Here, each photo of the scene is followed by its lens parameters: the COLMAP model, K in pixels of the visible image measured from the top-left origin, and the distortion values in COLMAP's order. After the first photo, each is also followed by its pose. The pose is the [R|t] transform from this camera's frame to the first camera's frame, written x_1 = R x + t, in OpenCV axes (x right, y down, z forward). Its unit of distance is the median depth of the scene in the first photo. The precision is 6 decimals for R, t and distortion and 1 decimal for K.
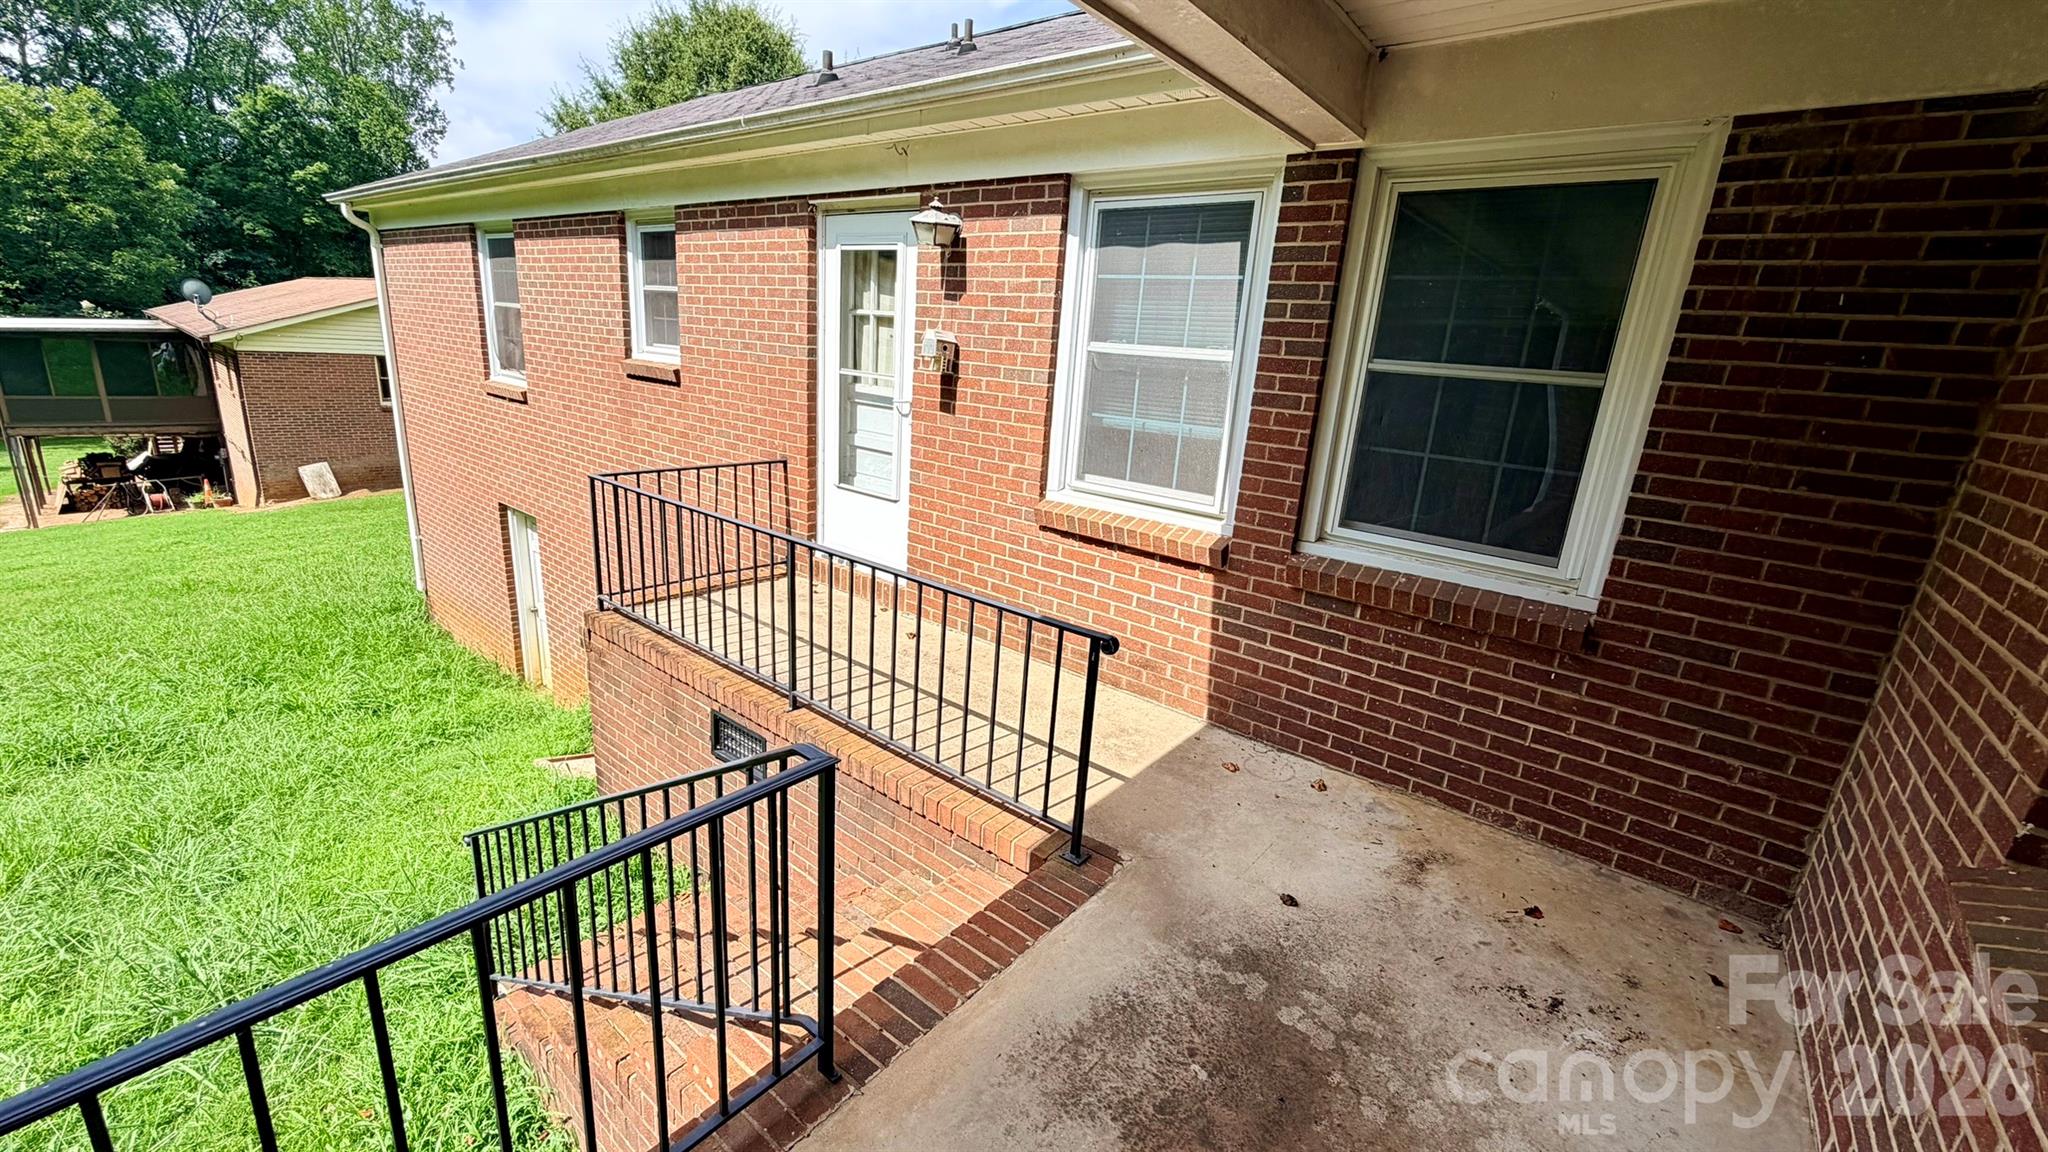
lens RADIAL K [[814.2, 0, 1019.7], [0, 814.2, 570.9], [0, 0, 1]] dist [-0.001831, 0.000693]
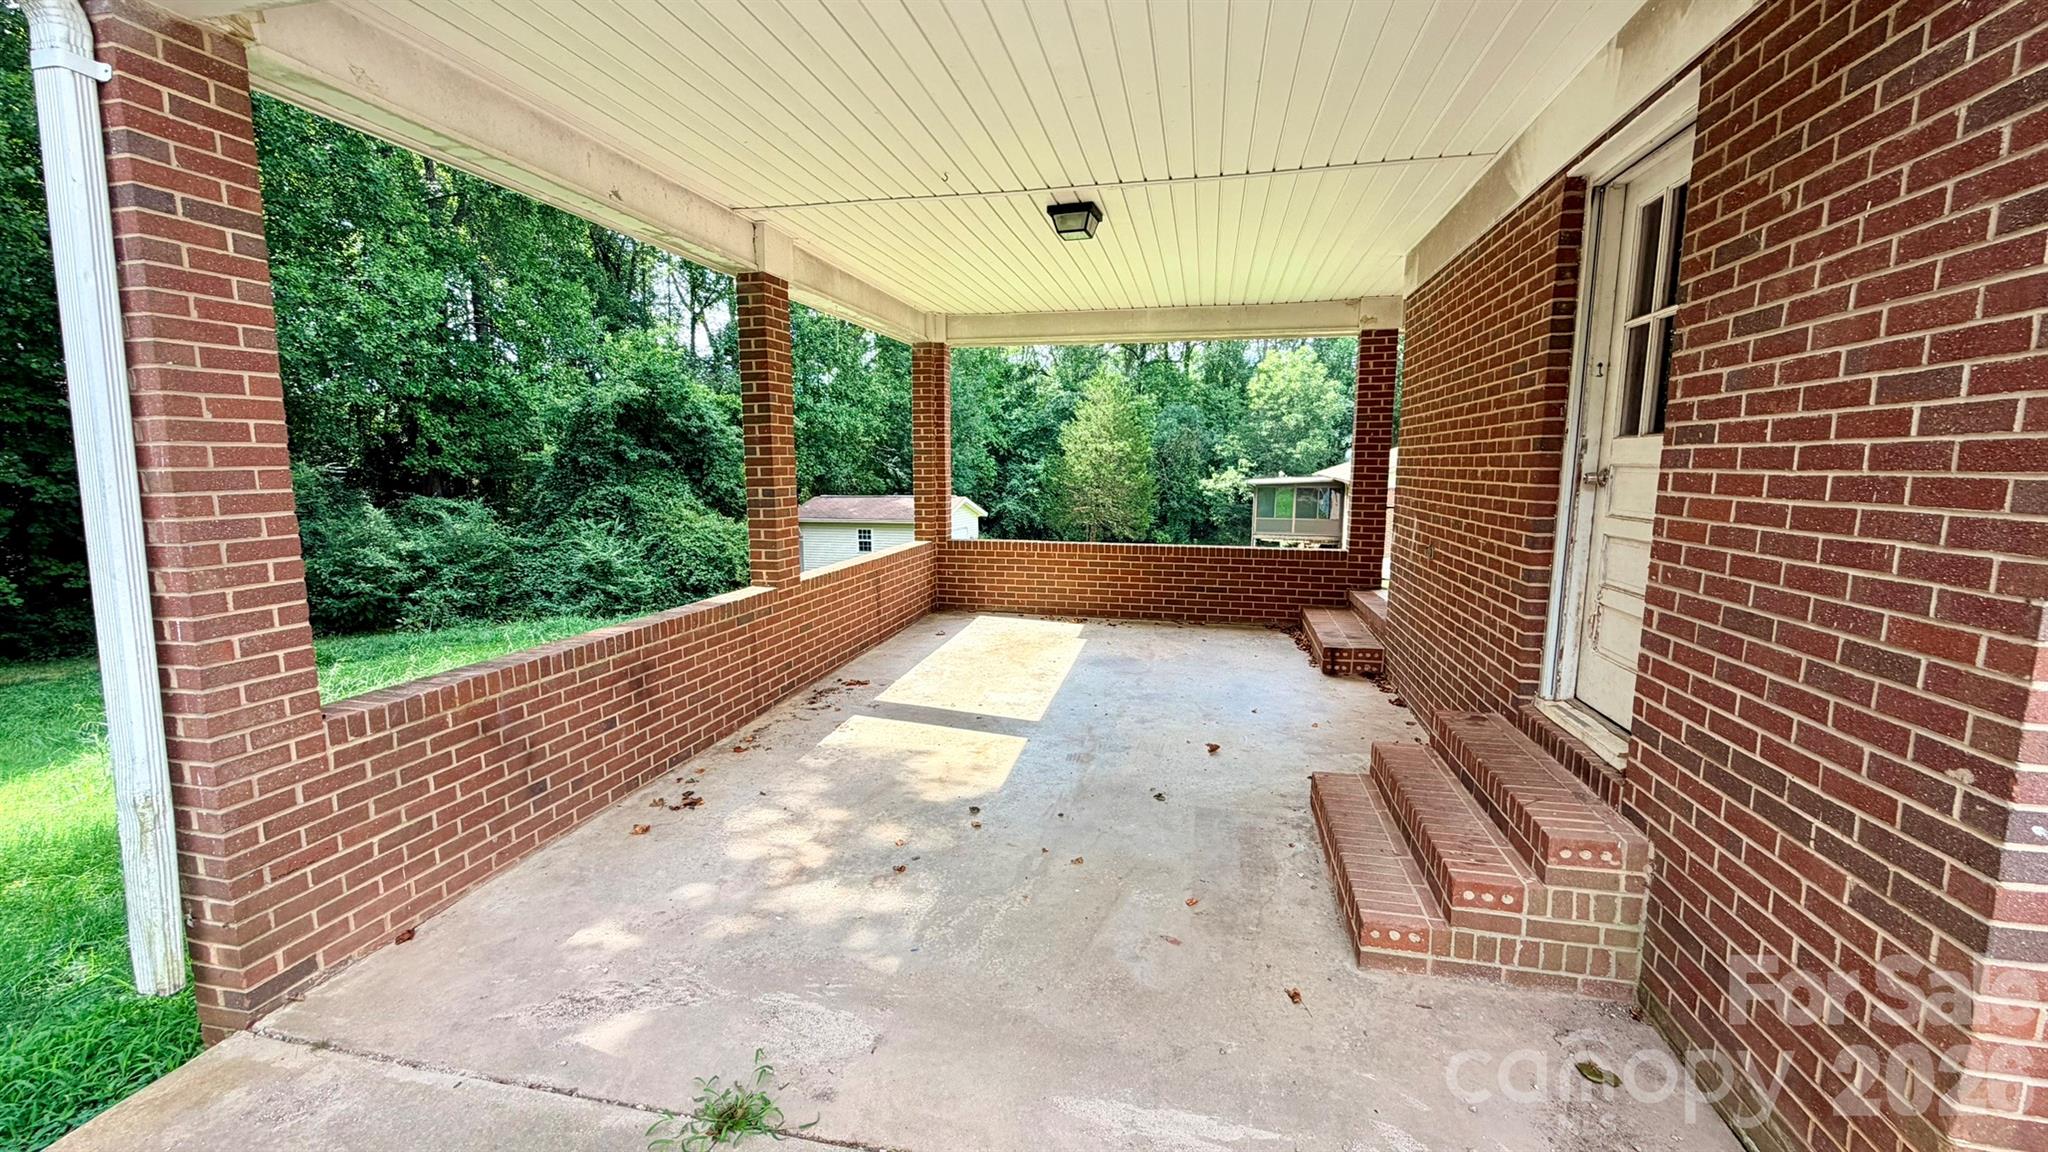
lens RADIAL K [[814.2, 0, 1016.1], [0, 814.2, 575.7], [0, 0, 1]] dist [-0.001831, 0.000693]
pose [[0.435631, 0.056621, -0.898343, 0.931100], [-0.215301, 0.975604, -0.042914, 0.503924], [0.873997, 0.212109, 0.437195, -1.213804]]
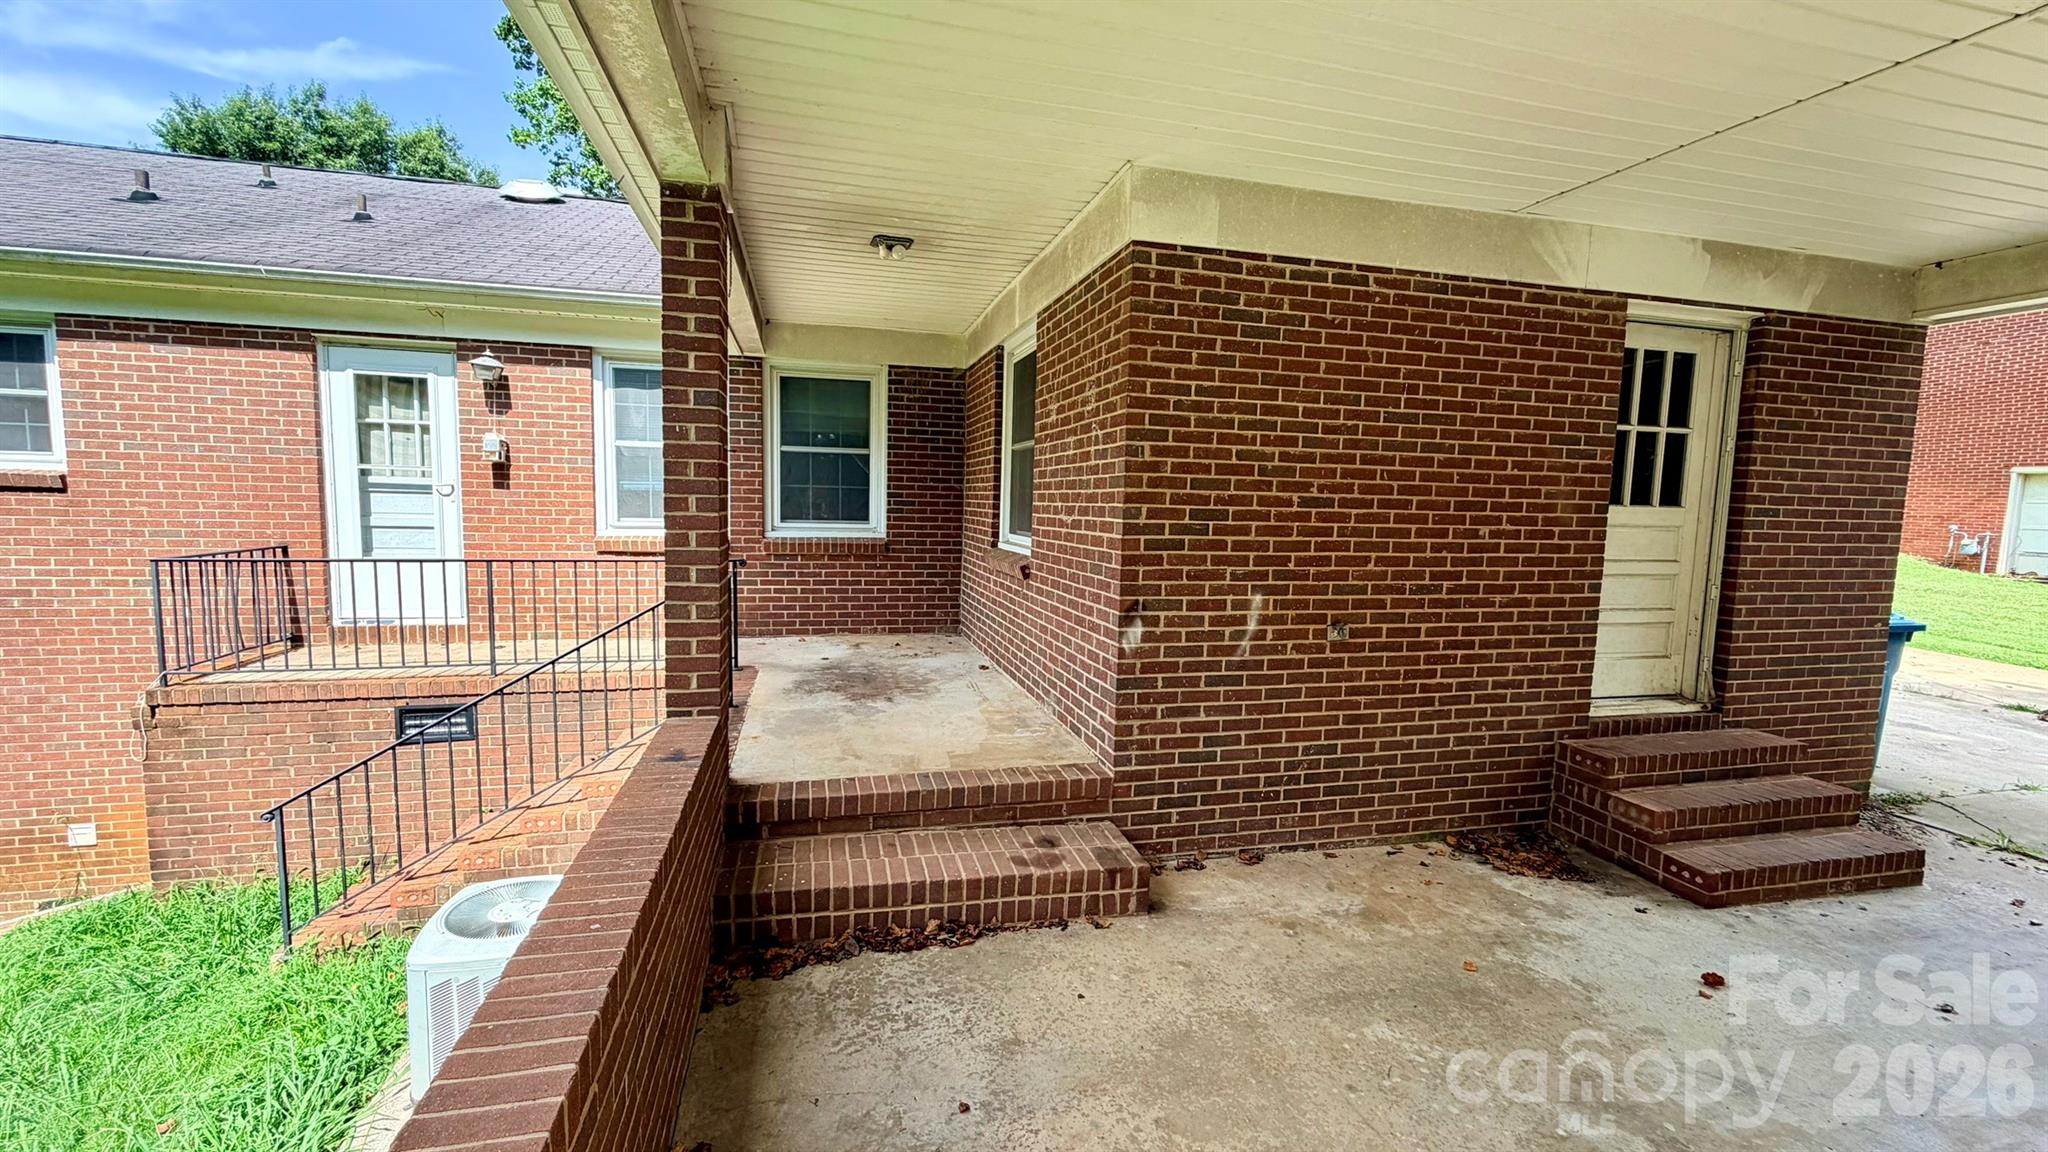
lens RADIAL K [[814.2, 0, 1013.7], [0, 814.2, 575.8], [0, 0, 1]] dist [-0.001831, 0.000693]
pose [[0.602400, -0.129432, 0.787630, -0.668747], [0.232660, 0.972389, -0.018150, 0.186863], [-0.763533, 0.194184, 0.615881, -0.538785]]
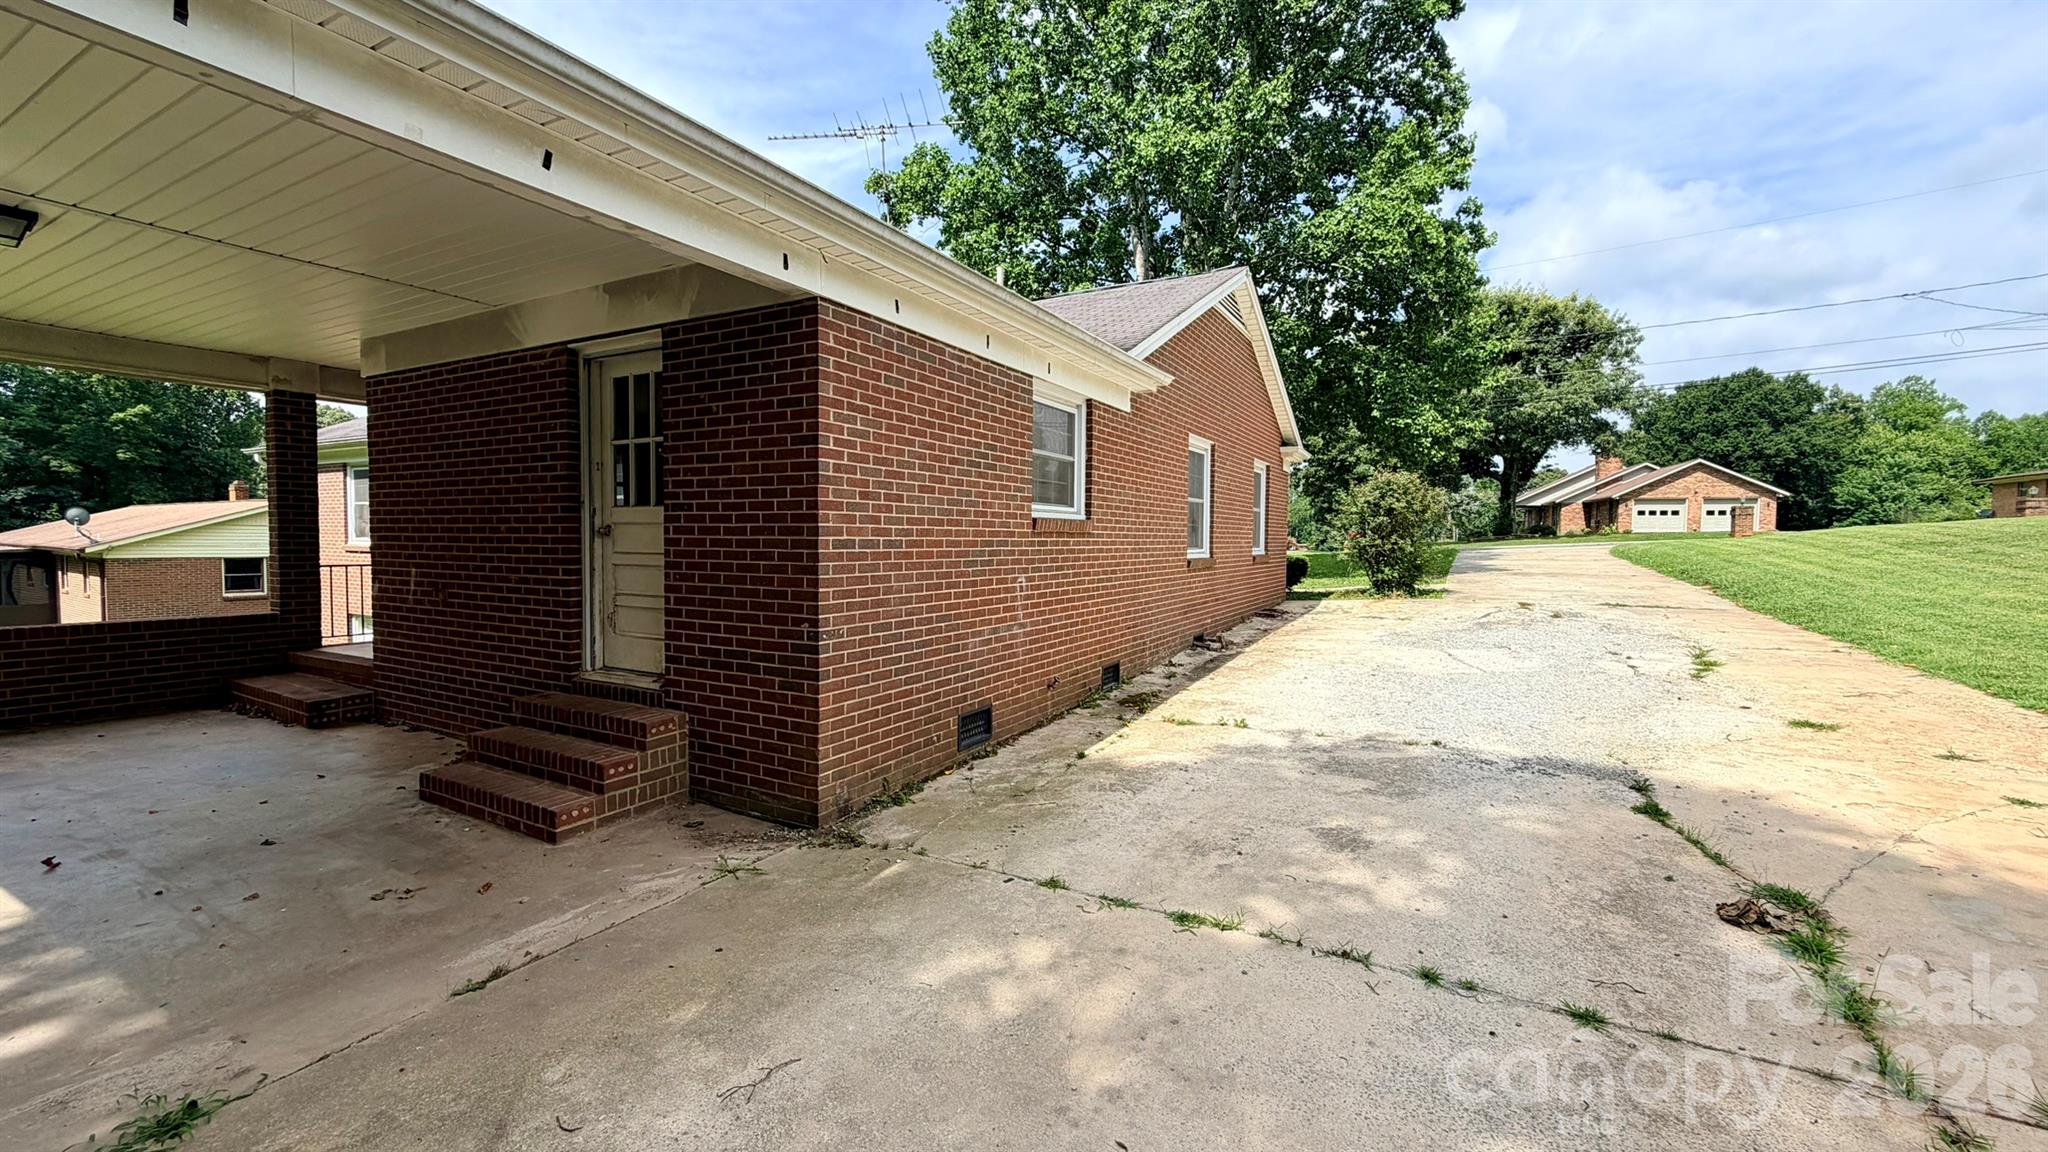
lens RADIAL K [[814.2, 0, 1016.6], [0, 814.2, 573.3], [0, 0, 1]] dist [-0.001831, 0.000693]
pose [[0.983728, -0.065740, 0.167204, 0.897330], [0.101219, 0.971692, -0.213468, 0.654270], [-0.148438, 0.226919, 0.962535, -1.691159]]
